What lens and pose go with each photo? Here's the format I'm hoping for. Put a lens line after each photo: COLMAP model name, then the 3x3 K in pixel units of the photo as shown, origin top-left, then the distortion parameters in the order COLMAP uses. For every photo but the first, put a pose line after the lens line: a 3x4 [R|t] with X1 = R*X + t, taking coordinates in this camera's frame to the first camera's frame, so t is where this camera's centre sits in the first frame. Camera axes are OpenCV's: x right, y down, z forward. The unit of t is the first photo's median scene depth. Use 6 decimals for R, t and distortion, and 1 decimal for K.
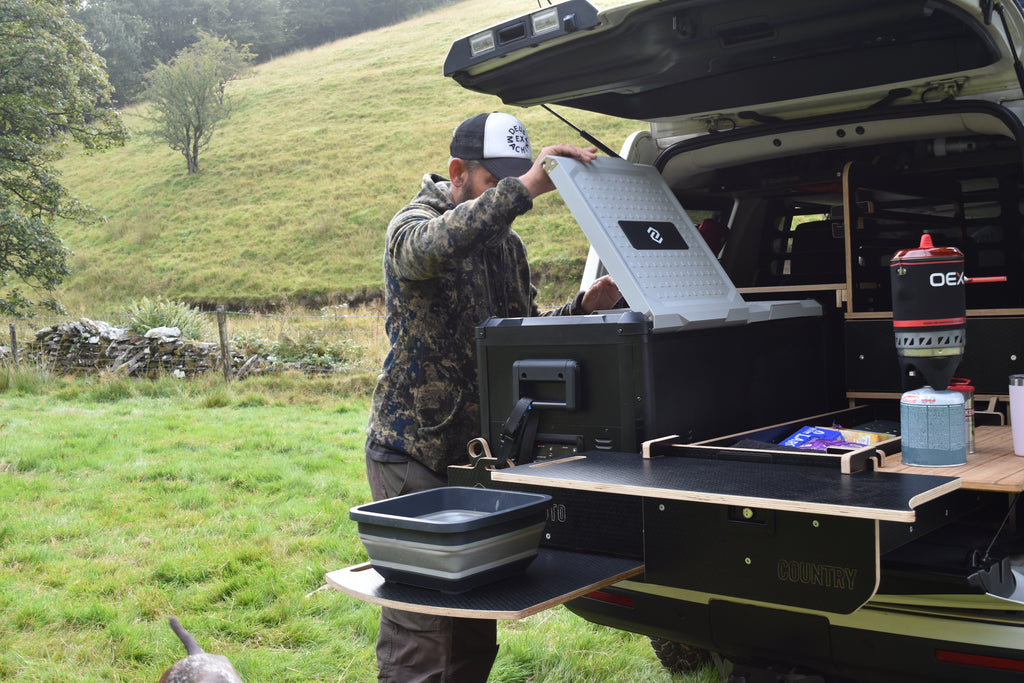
lens RADIAL K [[1125.5, 0, 526.0], [0, 1125.5, 330.9], [0, 0, 1]] dist [-0.053823, 0.000000]
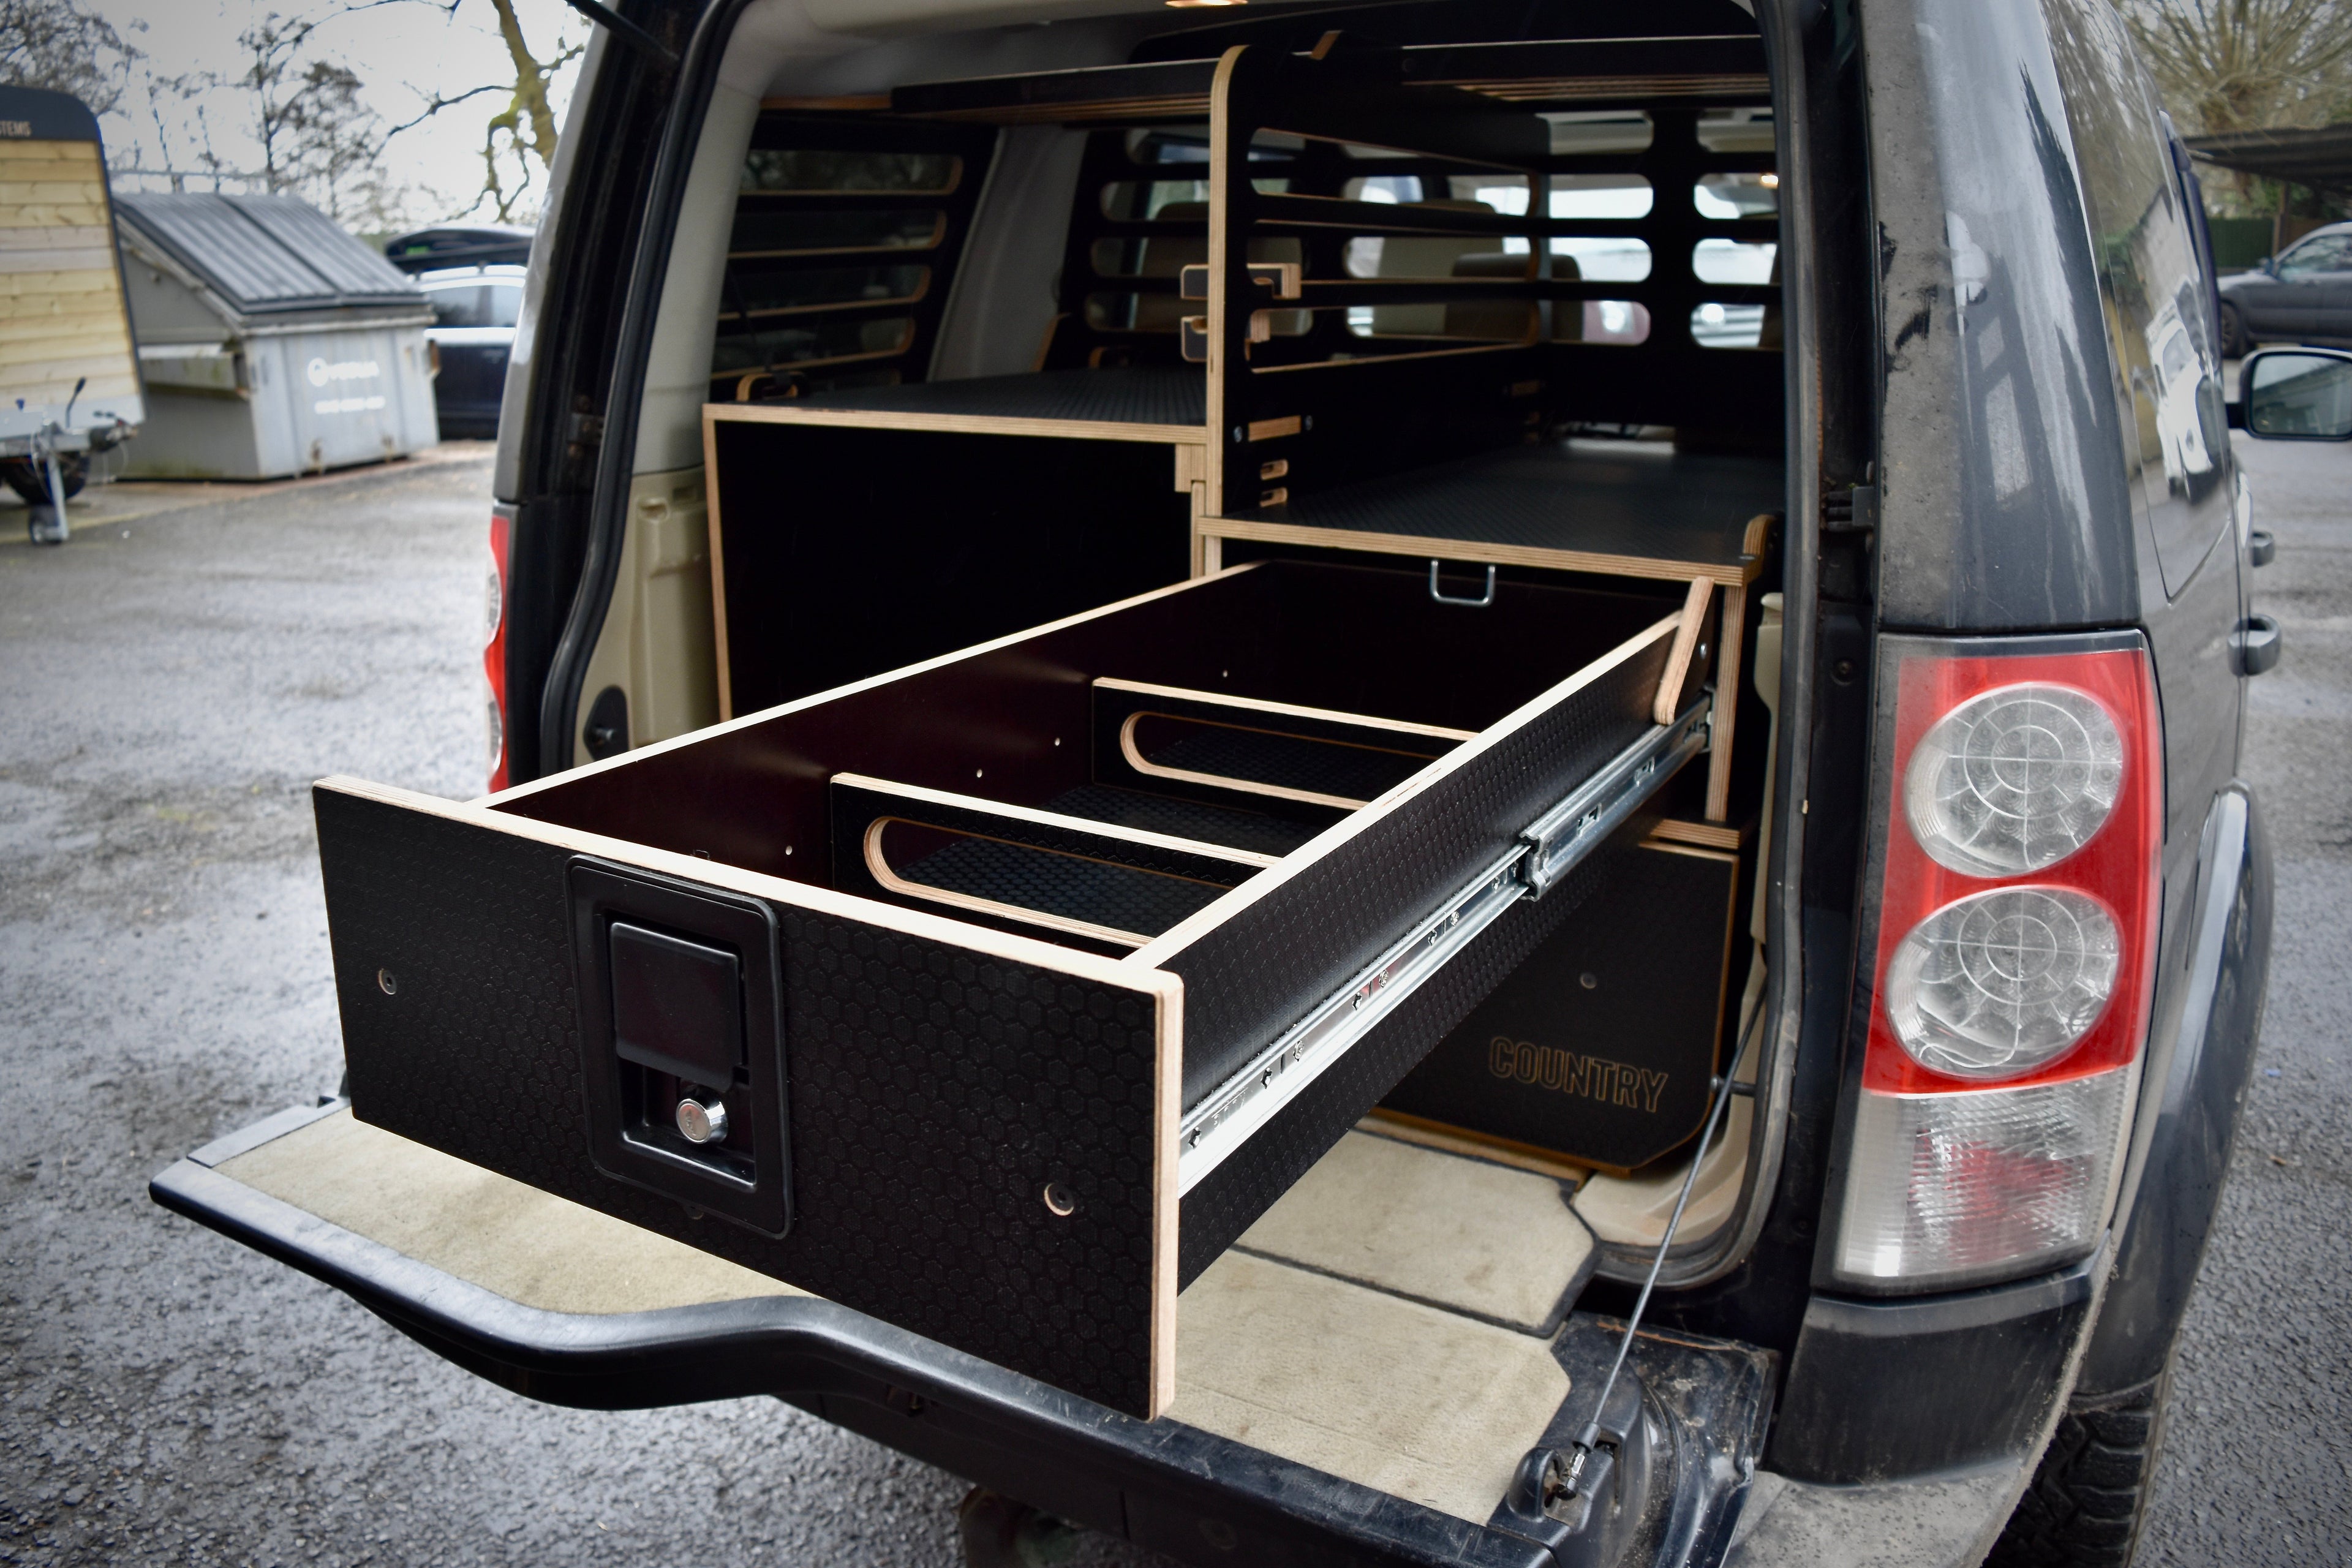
lens RADIAL K [[1786.2, 0, 1166.0], [0, 1786.2, 792.8], [0, 0, 1]] dist [-0.020805, 0.000650]
pose [[0.982487, -0.008998, 0.186113, 0.032103], [-0.037589, 0.968726, 0.245268, -0.012284], [-0.182499, -0.247969, 0.951423, 0.086512]]
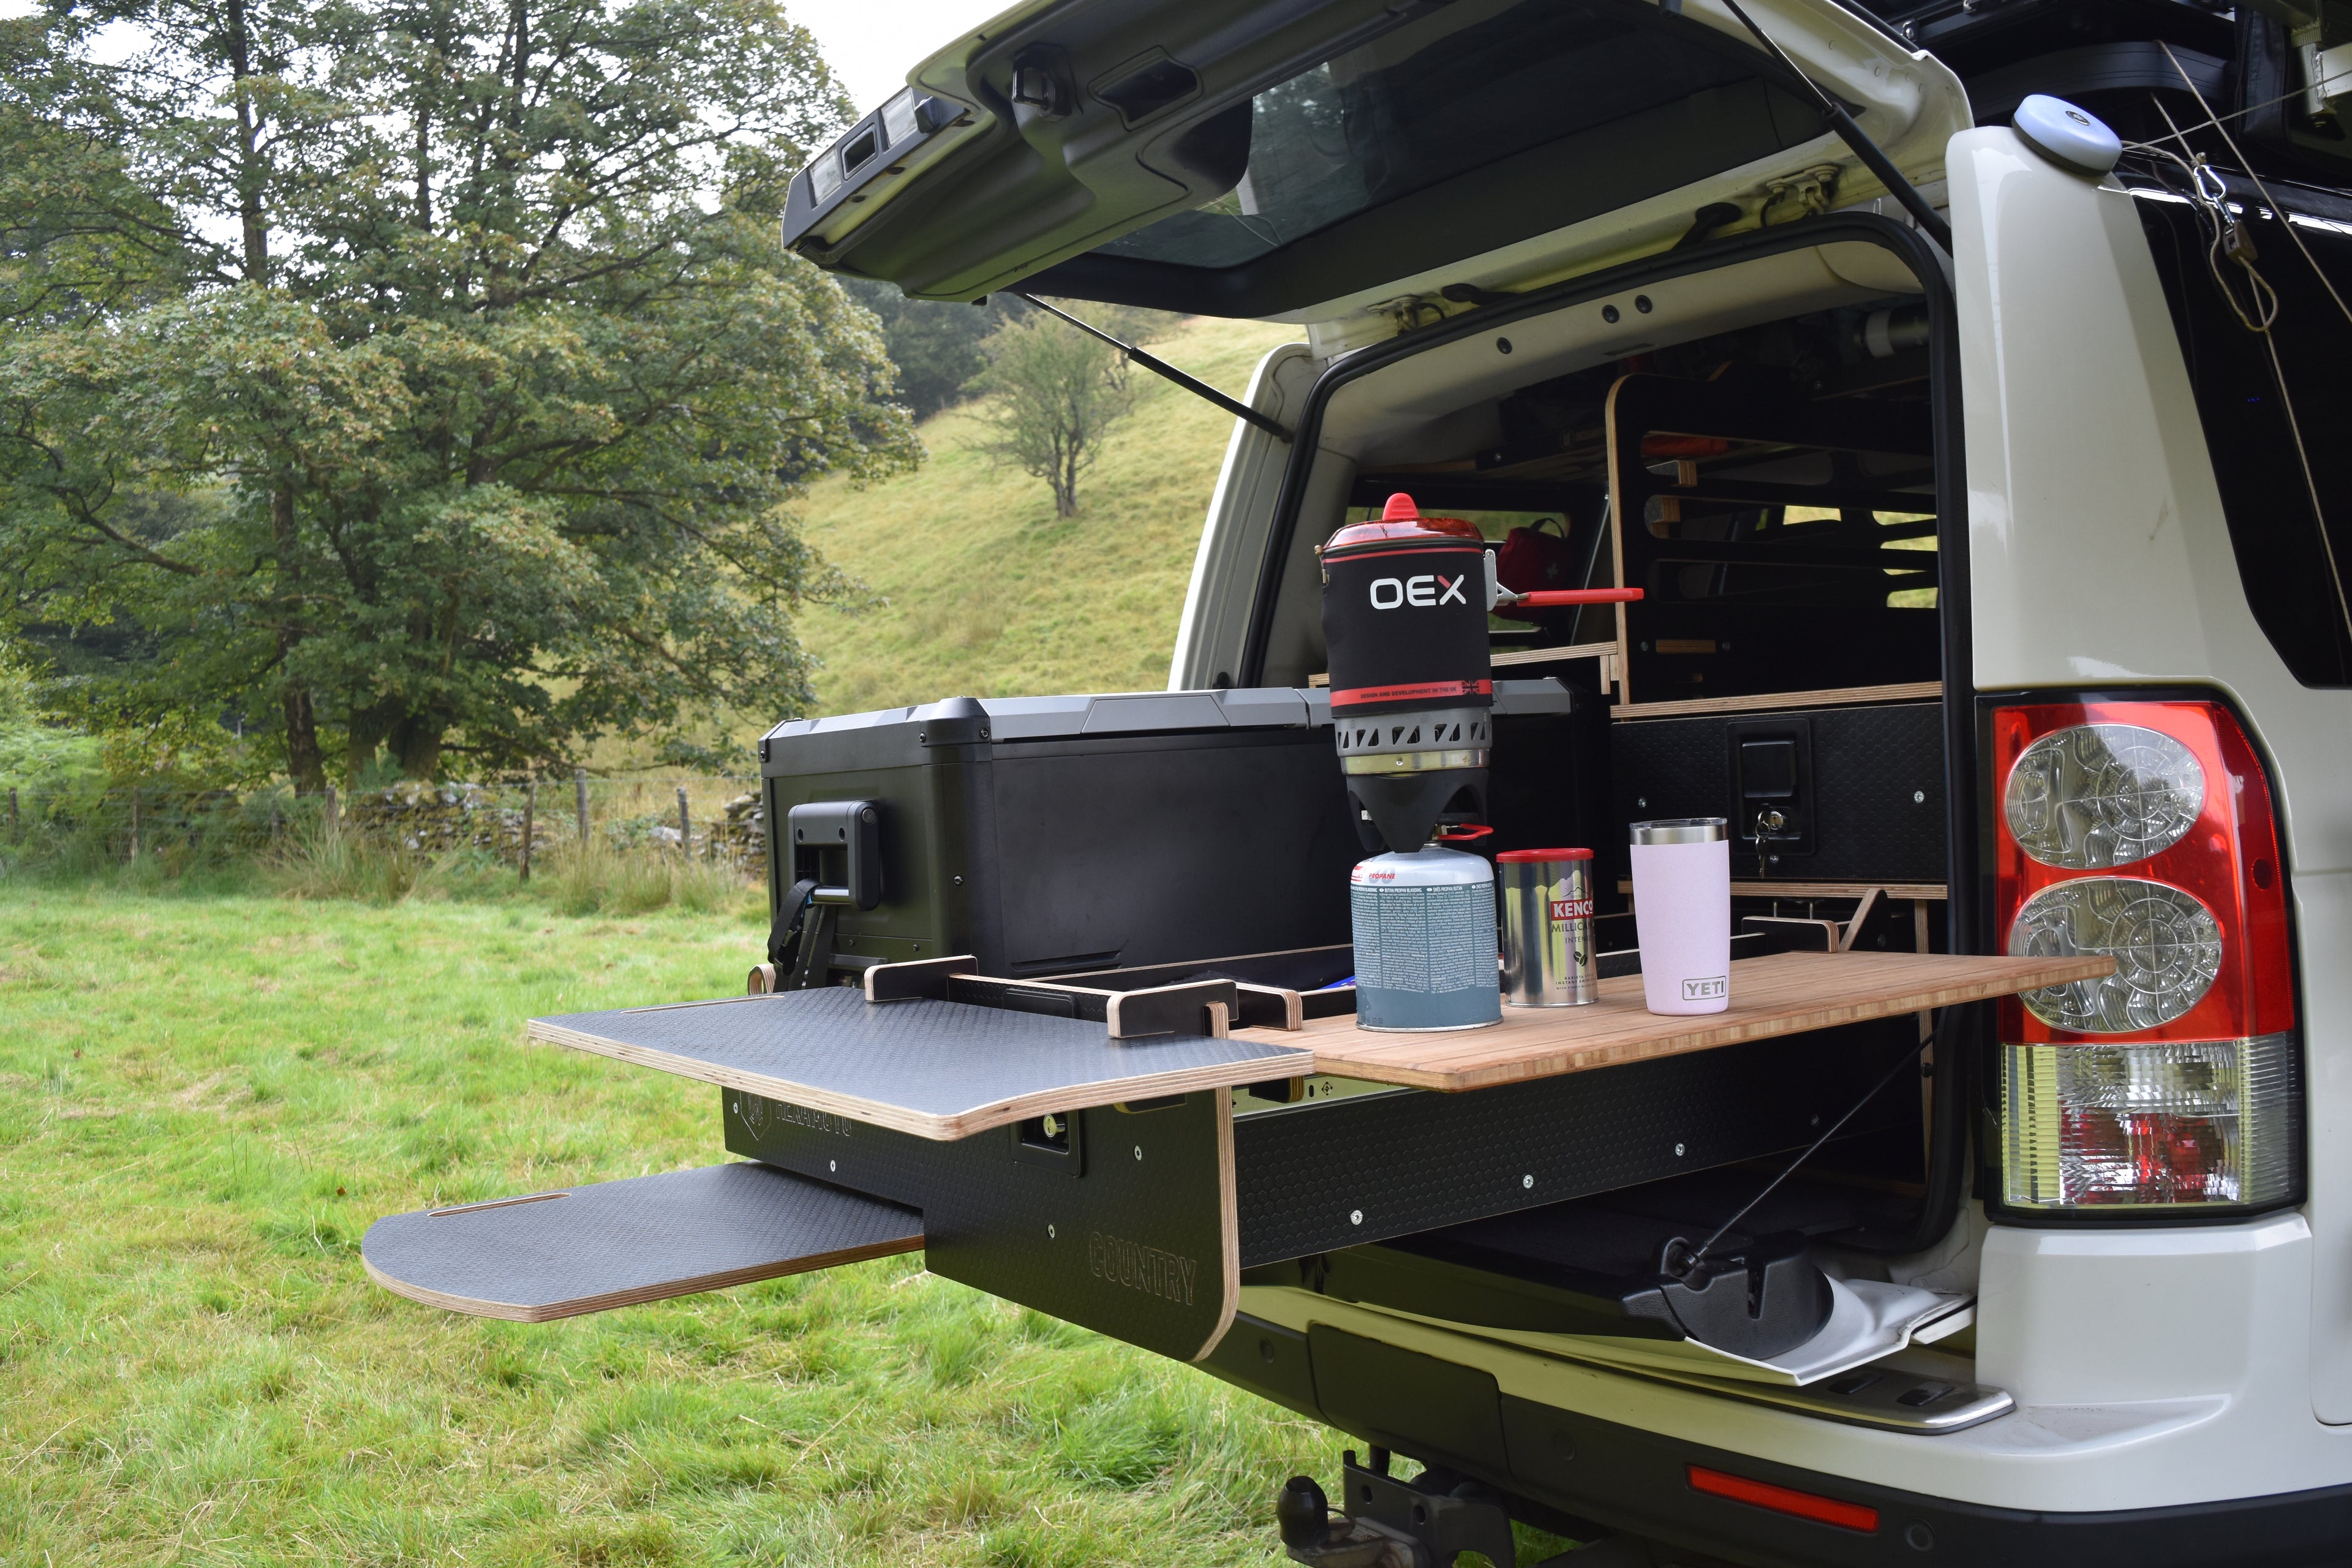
lens RADIAL K [[2129.3, 0, 1196.0], [0, 2129.3, 756.7], [0, 0, 1]] dist [-0.073972, -0.001965]
pose [[0.968307, -0.010685, -0.249536, 0.061653], [0.004879, 0.999703, -0.023872, 0.004444], [0.249717, 0.021898, 0.968071, 0.023202]]
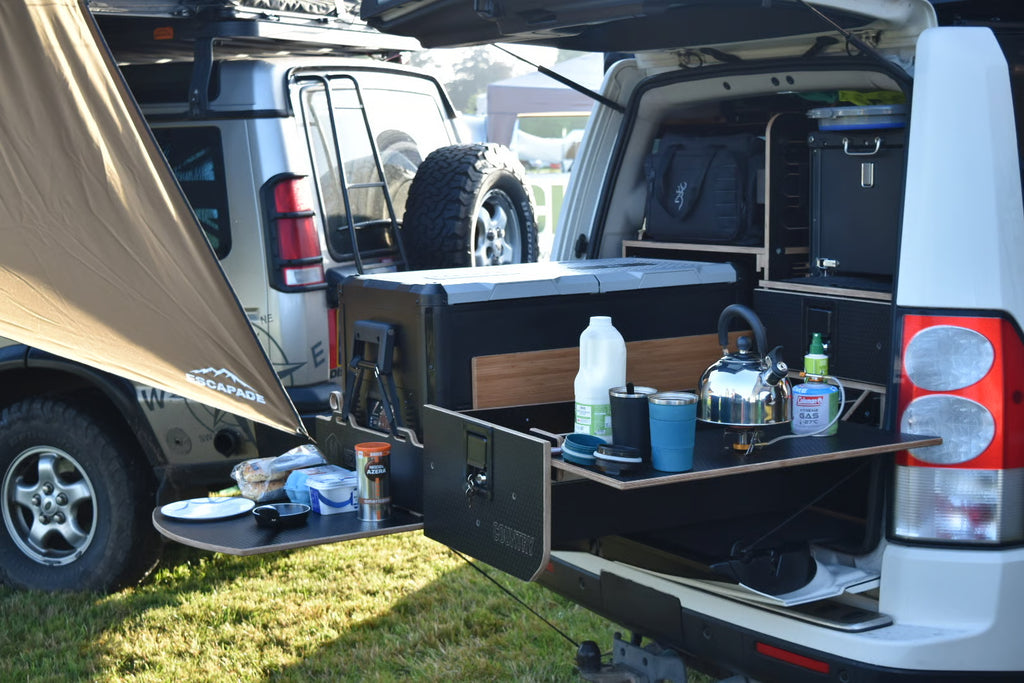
lens RADIAL K [[1649.0, 0, 538.6], [0, 1649.0, 343.8], [0, 0, 1]] dist [-0.015476, 0.000000]
pose [[0.953377, 0.060751, -0.295603, 0.094251], [-0.032608, 0.994531, 0.099223, -0.017094], [0.300014, -0.084958, 0.950144, -0.063622]]
